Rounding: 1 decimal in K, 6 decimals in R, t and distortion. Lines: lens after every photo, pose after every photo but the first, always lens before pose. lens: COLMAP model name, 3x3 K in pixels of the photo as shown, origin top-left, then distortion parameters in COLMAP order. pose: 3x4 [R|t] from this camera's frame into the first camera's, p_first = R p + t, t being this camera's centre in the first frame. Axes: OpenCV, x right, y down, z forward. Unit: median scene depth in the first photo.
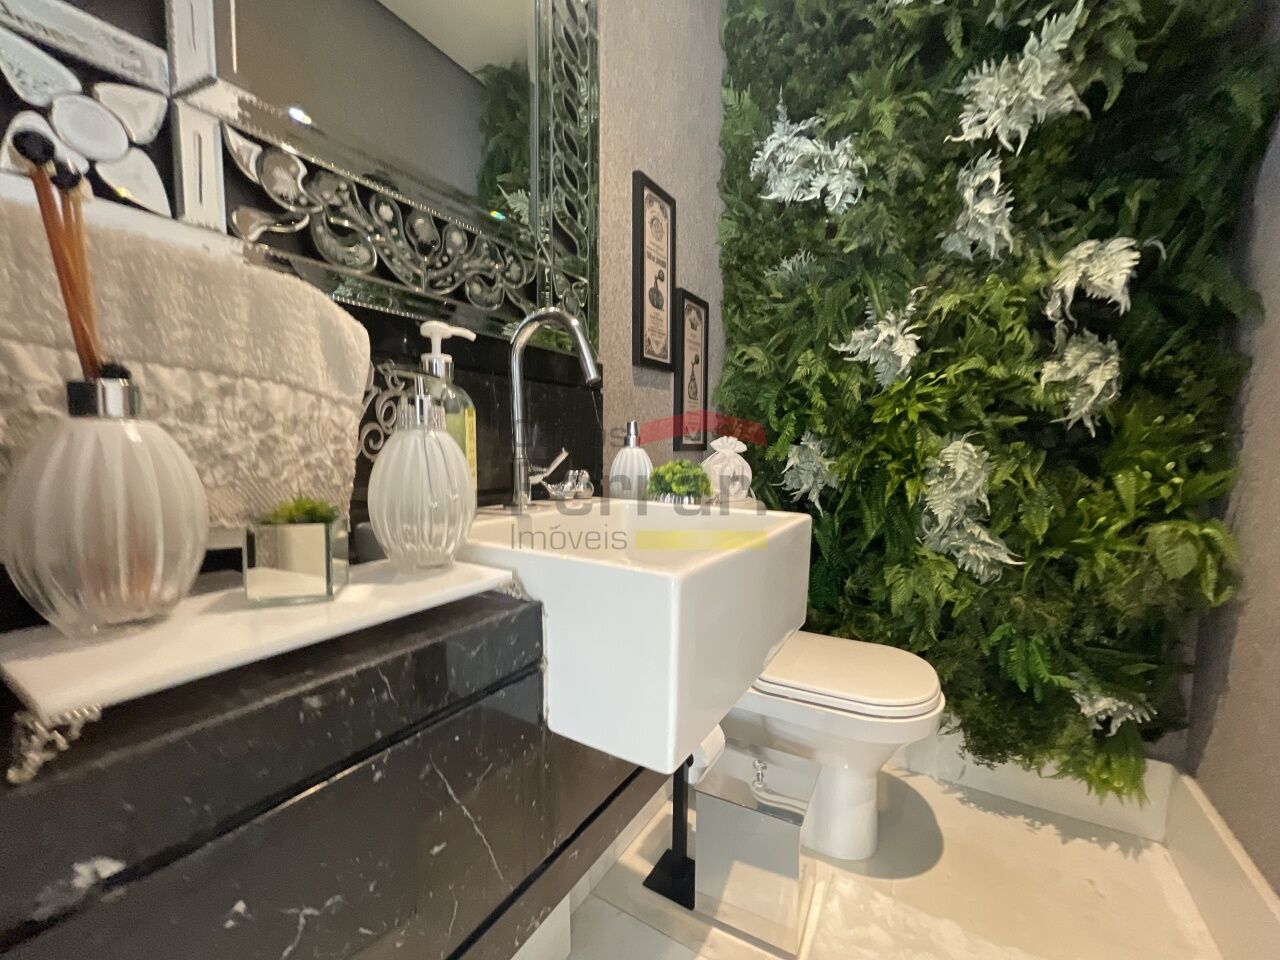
lens RADIAL K [[520.8, 0, 639.4], [0, 520.8, 485.0], [0, 0, 1]] dist [0.002655, -0.000151]
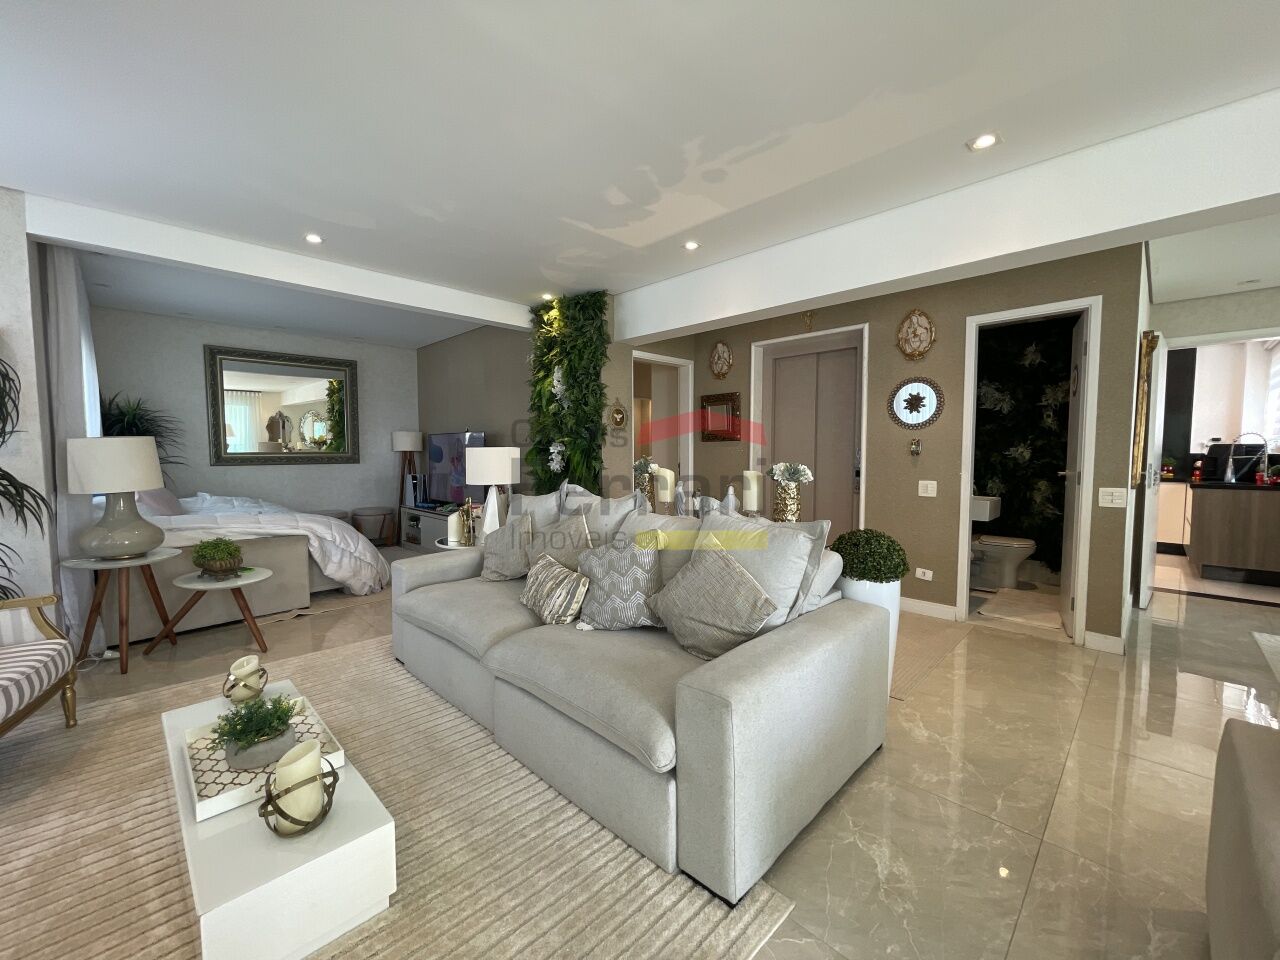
lens RADIAL K [[520.8, 0, 640.4], [0, 520.8, 478.7], [0, 0, 1]] dist [0.002655, -0.000151]
pose [[0.969667, 0.011475, -0.244161, -1.186365], [-0.016422, 0.999699, -0.018234, 0.014541], [0.243878, 0.021691, 0.969563, -3.113819]]
